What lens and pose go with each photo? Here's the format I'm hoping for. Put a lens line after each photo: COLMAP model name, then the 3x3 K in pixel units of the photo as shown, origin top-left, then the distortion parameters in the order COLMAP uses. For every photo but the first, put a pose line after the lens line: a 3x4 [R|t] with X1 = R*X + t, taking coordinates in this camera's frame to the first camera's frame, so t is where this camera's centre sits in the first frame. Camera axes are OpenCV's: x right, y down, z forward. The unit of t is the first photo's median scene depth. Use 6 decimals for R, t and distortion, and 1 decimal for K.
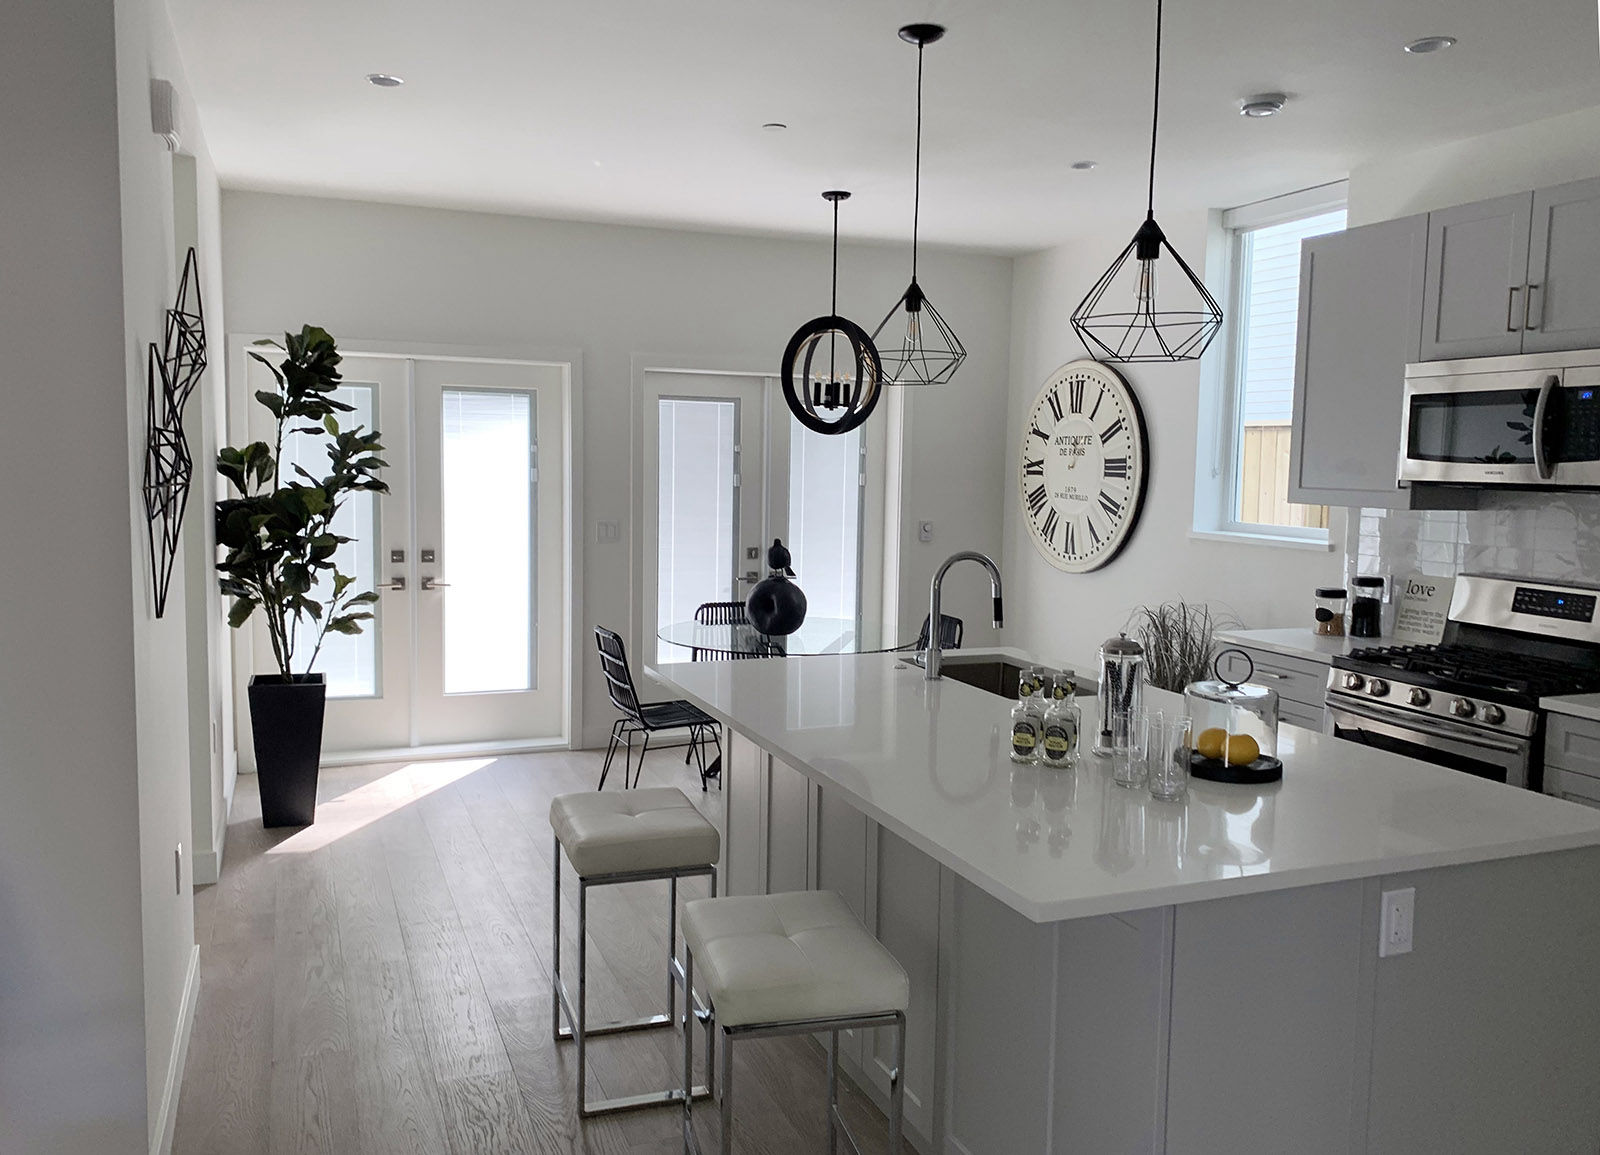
lens RADIAL K [[1258.6, 0, 800.0], [0, 1258.6, 577.5], [0, 0, 1]] dist [-0.010329, -0.004055]
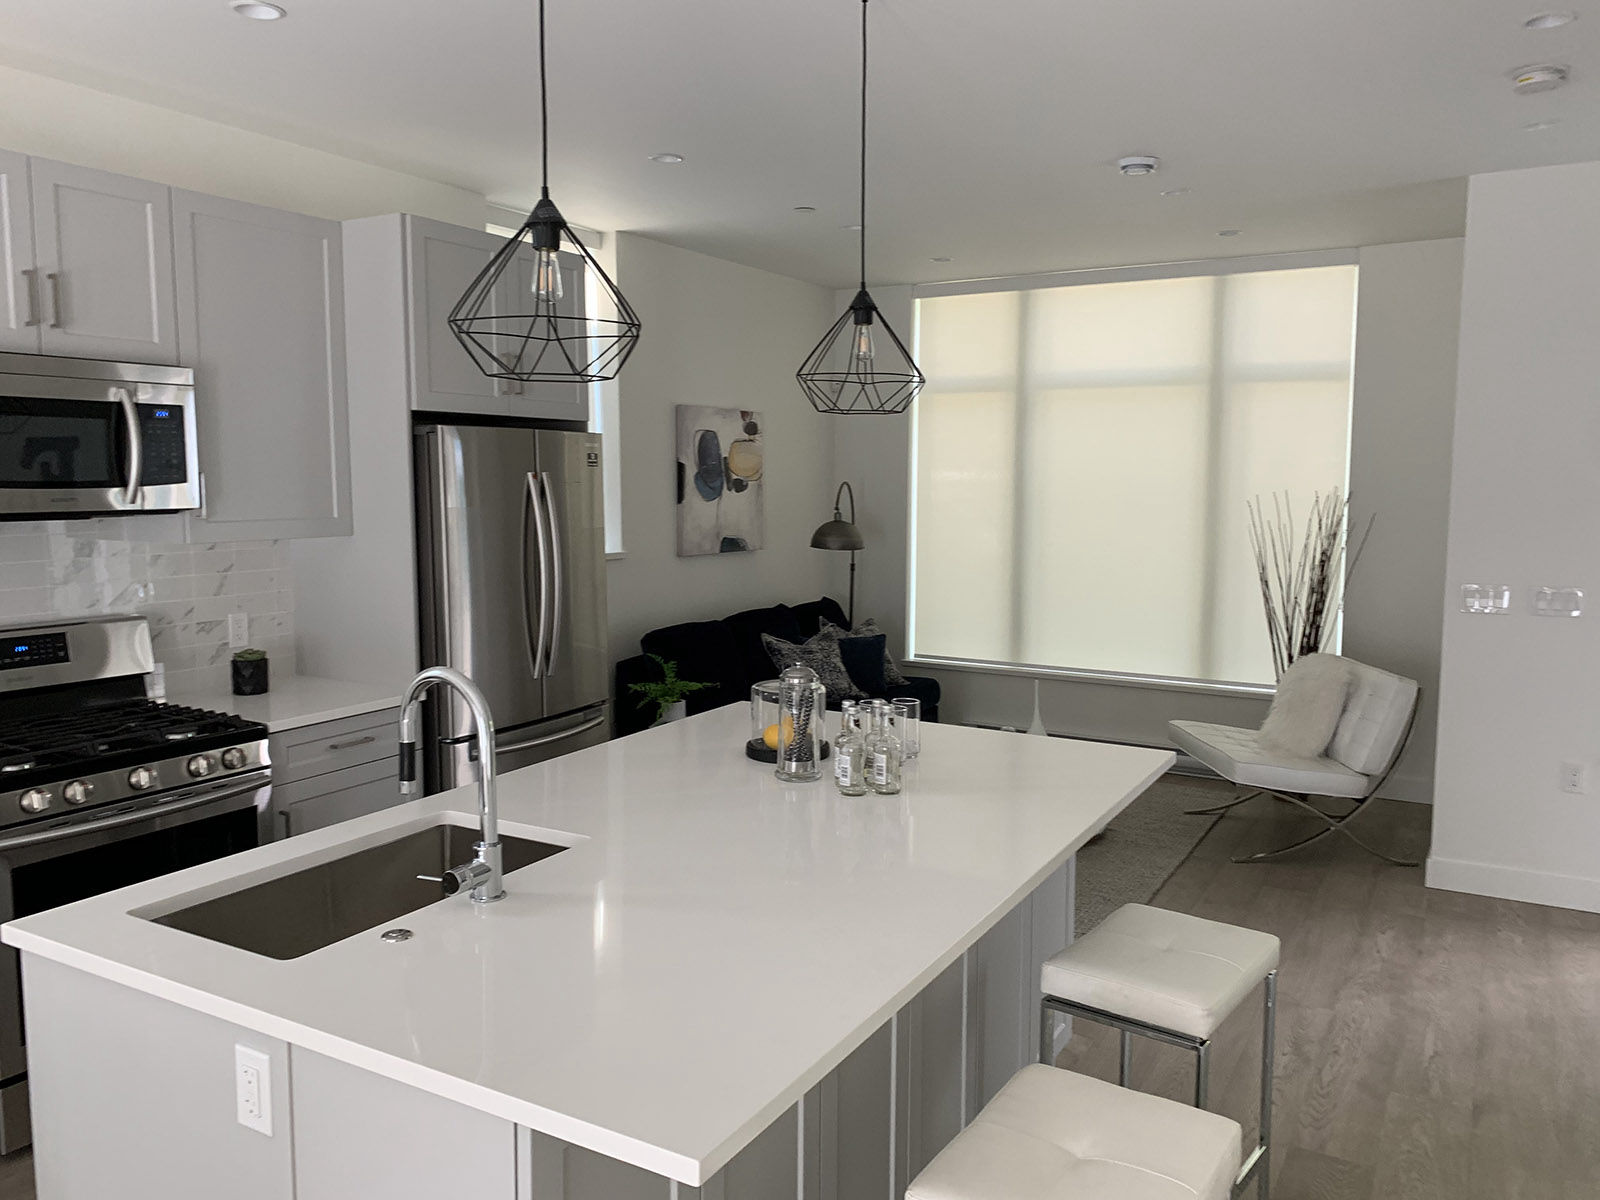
lens RADIAL K [[1231.1, 0, 799.3], [0, 1231.1, 581.2], [0, 0, 1]] dist [0.070355, -0.075663]
pose [[-0.622570, -0.086738, 0.777742, -0.238660], [0.070949, 0.983489, 0.166478, -0.082167], [-0.779341, 0.158824, -0.606137, 0.700273]]
